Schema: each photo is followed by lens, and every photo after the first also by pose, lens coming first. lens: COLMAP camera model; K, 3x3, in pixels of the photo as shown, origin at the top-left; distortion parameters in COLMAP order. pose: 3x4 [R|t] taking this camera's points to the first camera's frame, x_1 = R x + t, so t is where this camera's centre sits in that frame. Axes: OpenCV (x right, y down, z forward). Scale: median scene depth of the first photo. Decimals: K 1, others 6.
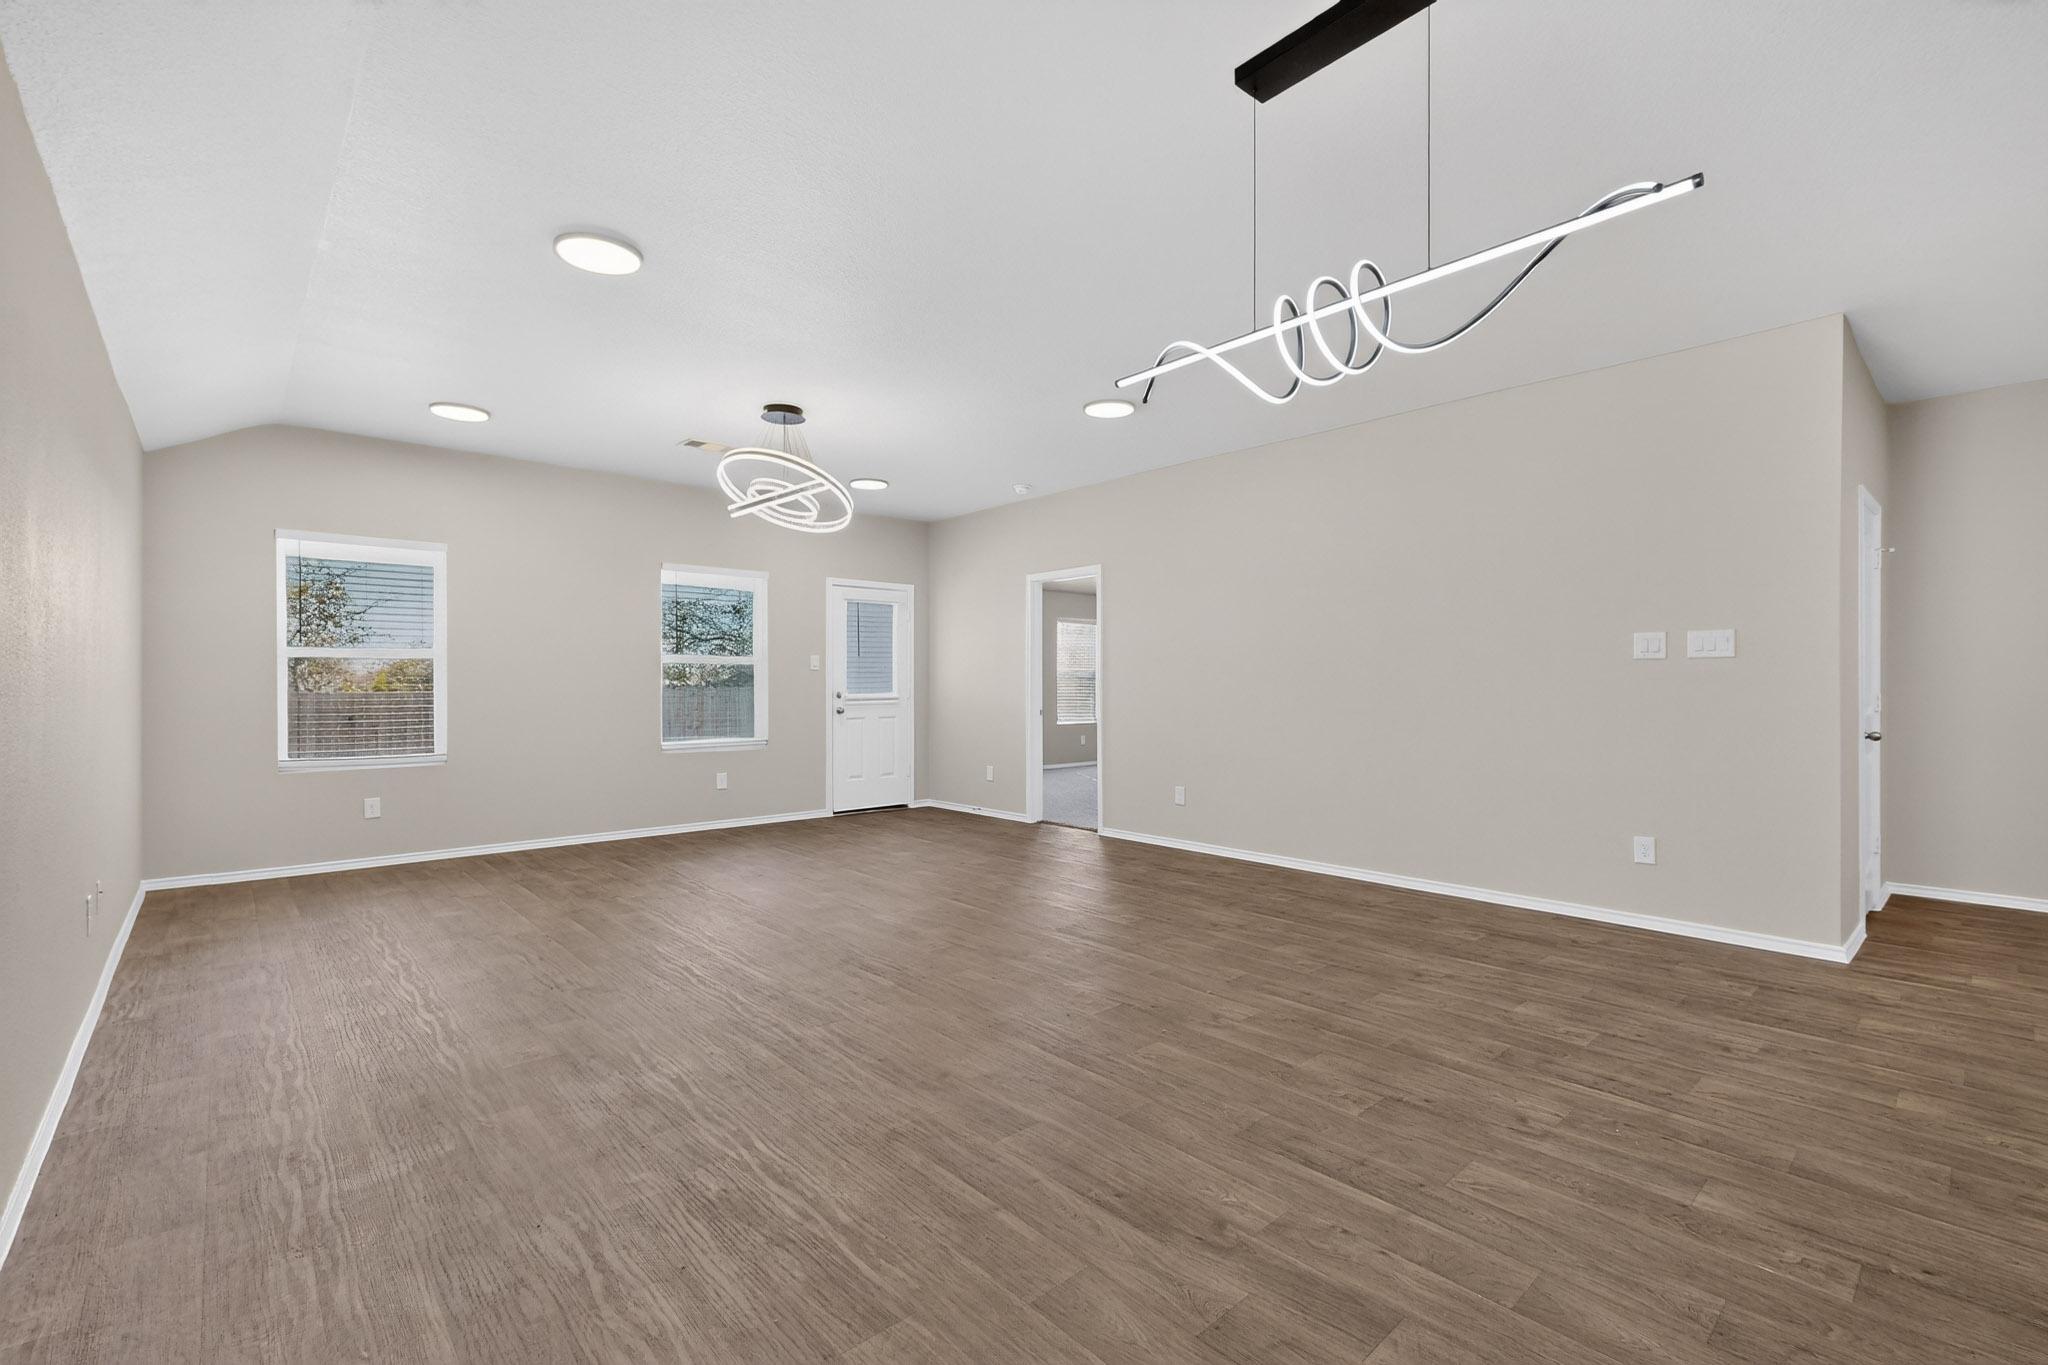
lens RADIAL K [[896.7, 0, 1016.1], [0, 896.7, 667.5], [0, 0, 1]] dist [0.002536, -0.001504]
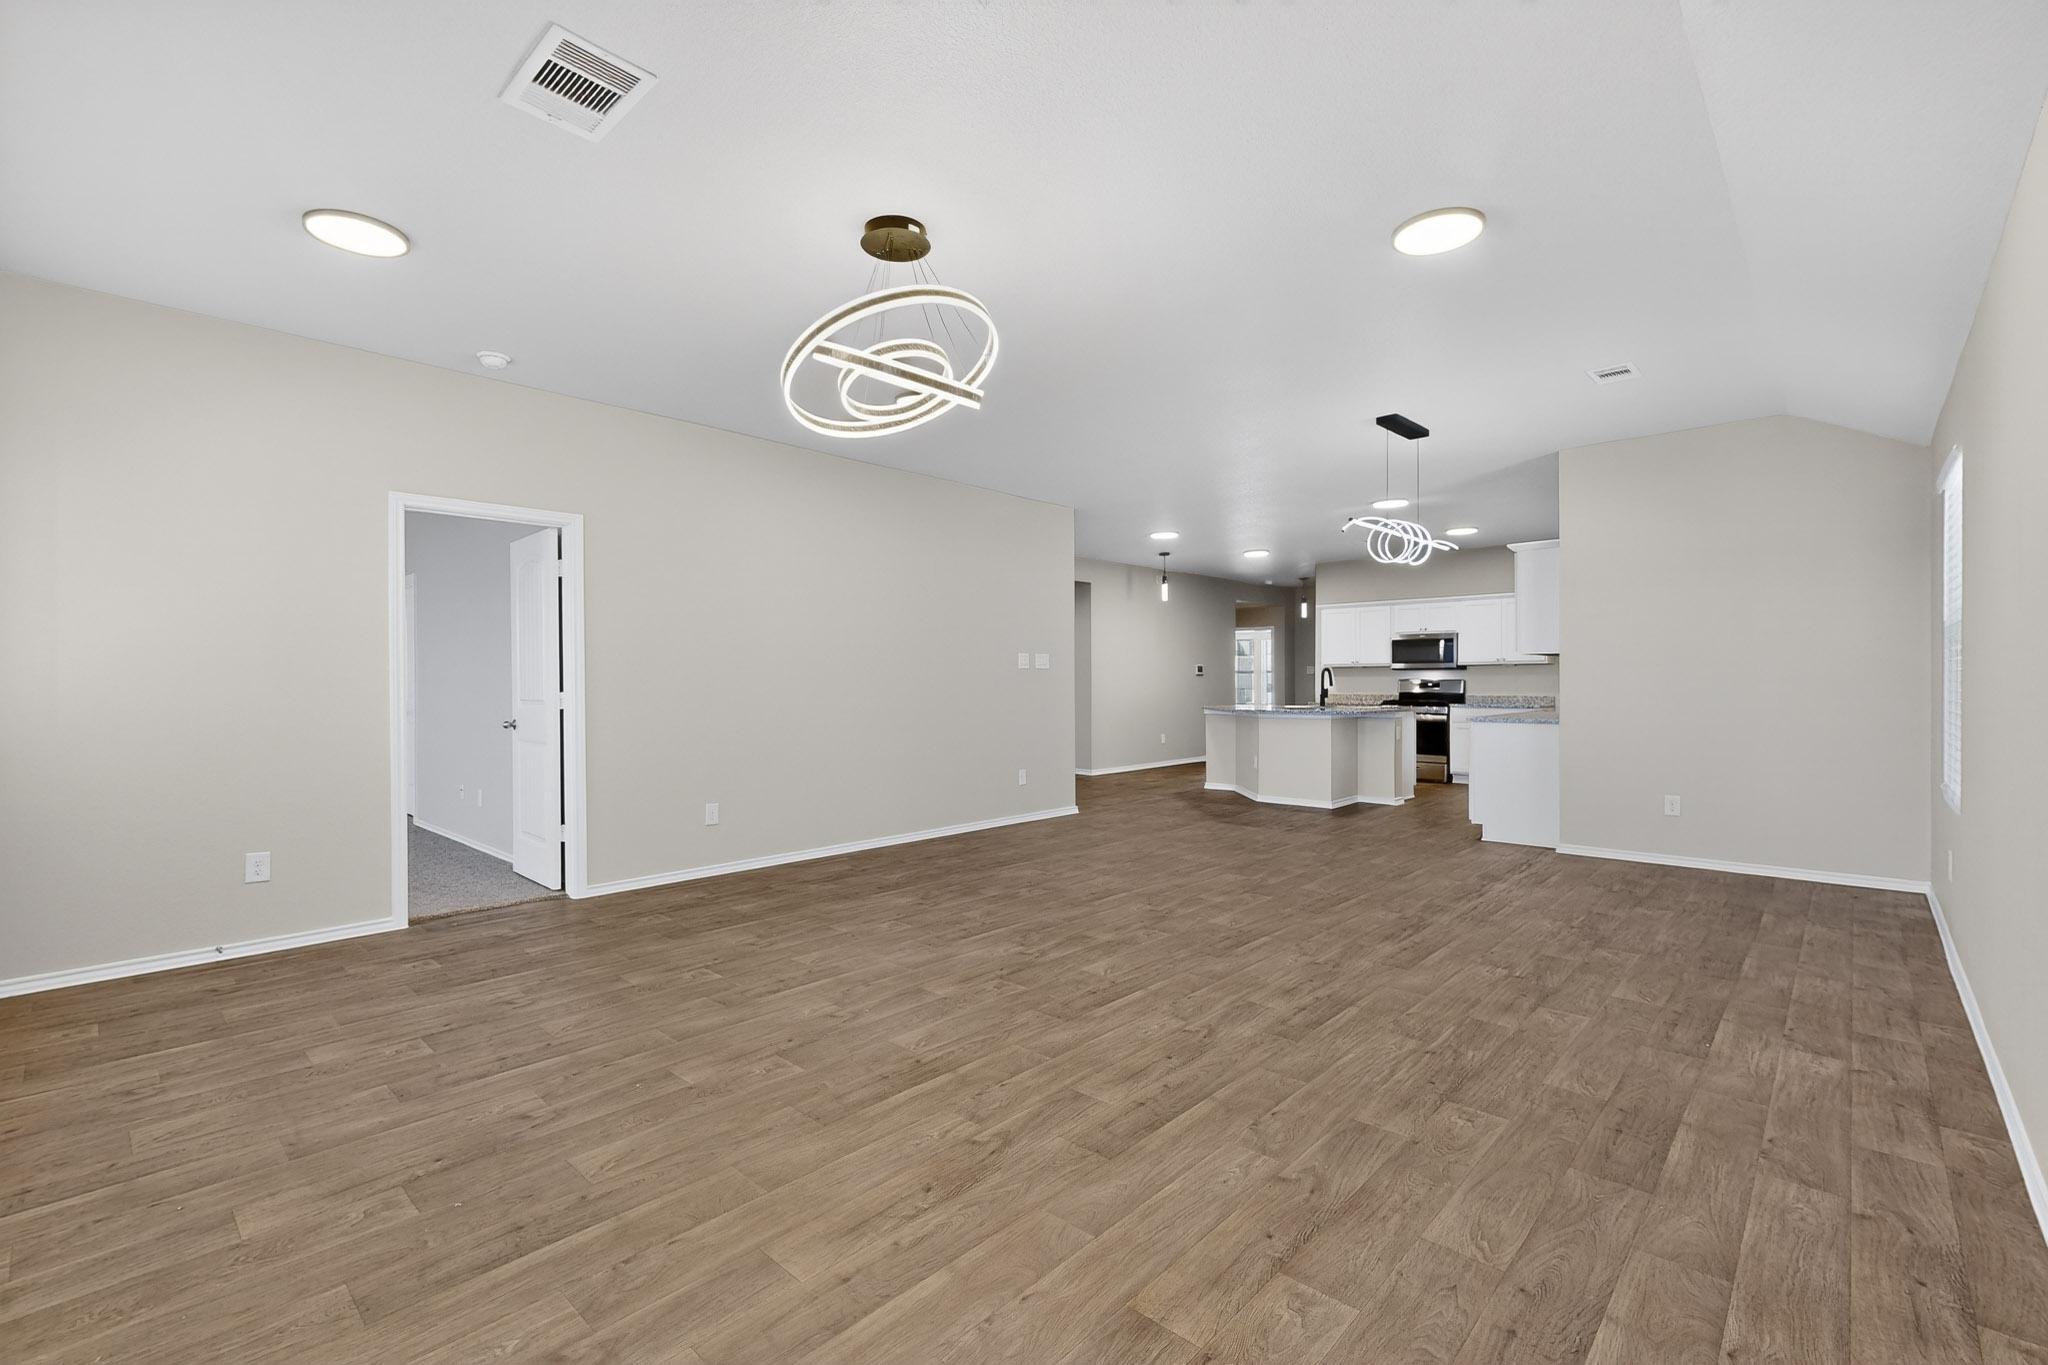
lens RADIAL K [[896.7, 0, 1021.2], [0, 896.7, 696.4], [0, 0, 1]] dist [0.002536, -0.001504]
pose [[-0.082491, -0.015474, 0.996472, -0.518858], [-0.012958, 0.999812, 0.014453, 0.009836], [-0.996508, -0.011720, -0.082676, 0.574726]]
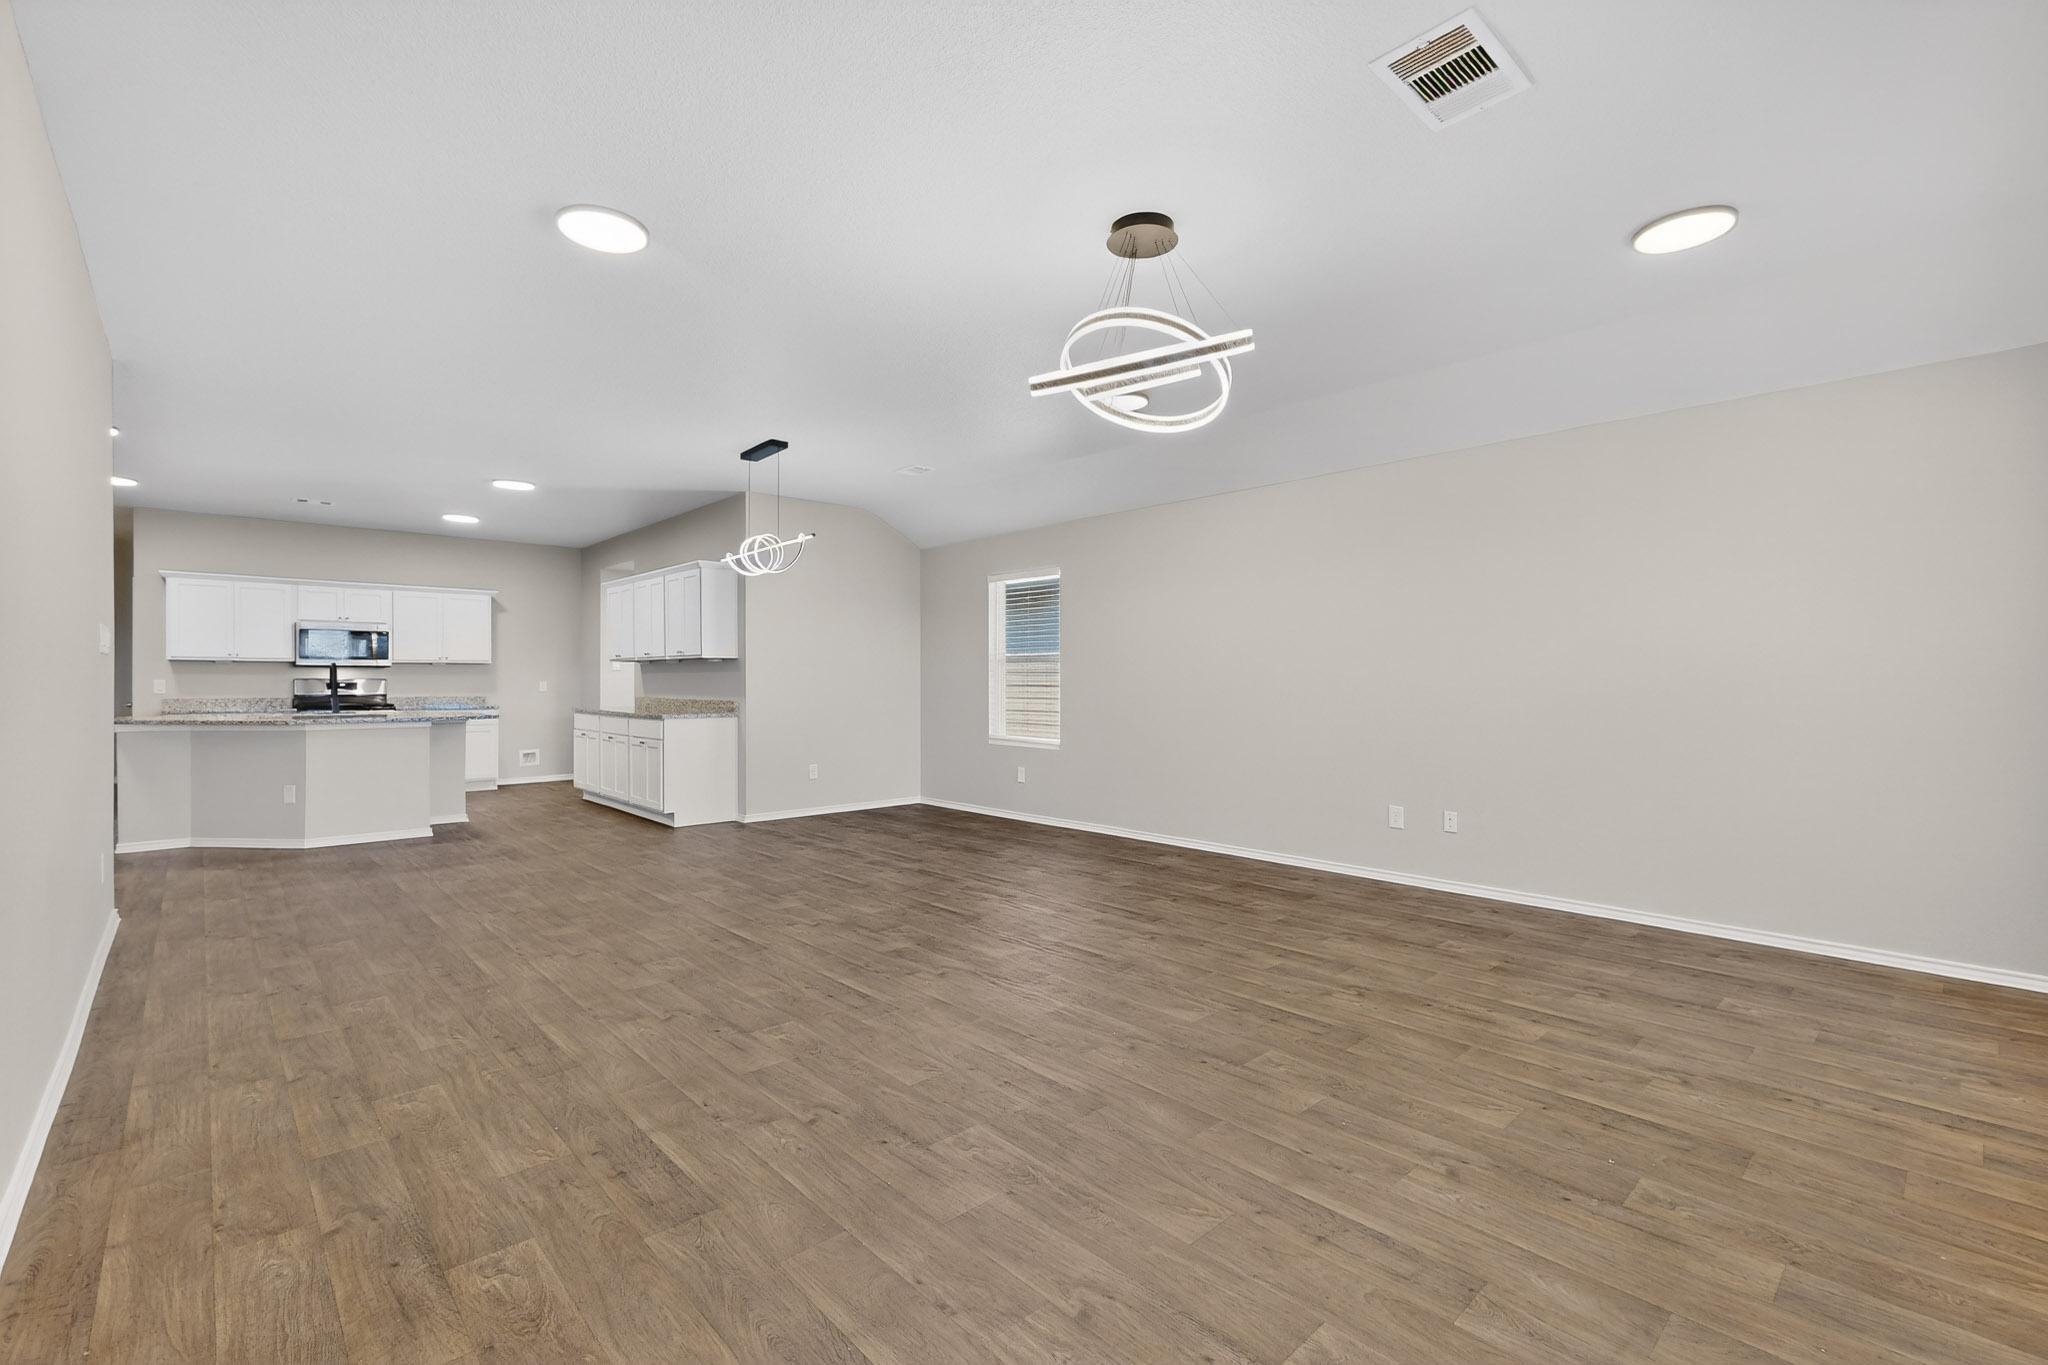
lens RADIAL K [[896.7, 0, 1033.0], [0, 896.7, 695.1], [0, 0, 1]] dist [0.002536, -0.001504]
pose [[-0.999843, 0.000110, -0.017729, 1.071194], [0.000112, 1.000000, -0.000134, 0.034400], [0.017729, -0.000136, -0.999843, 2.028041]]
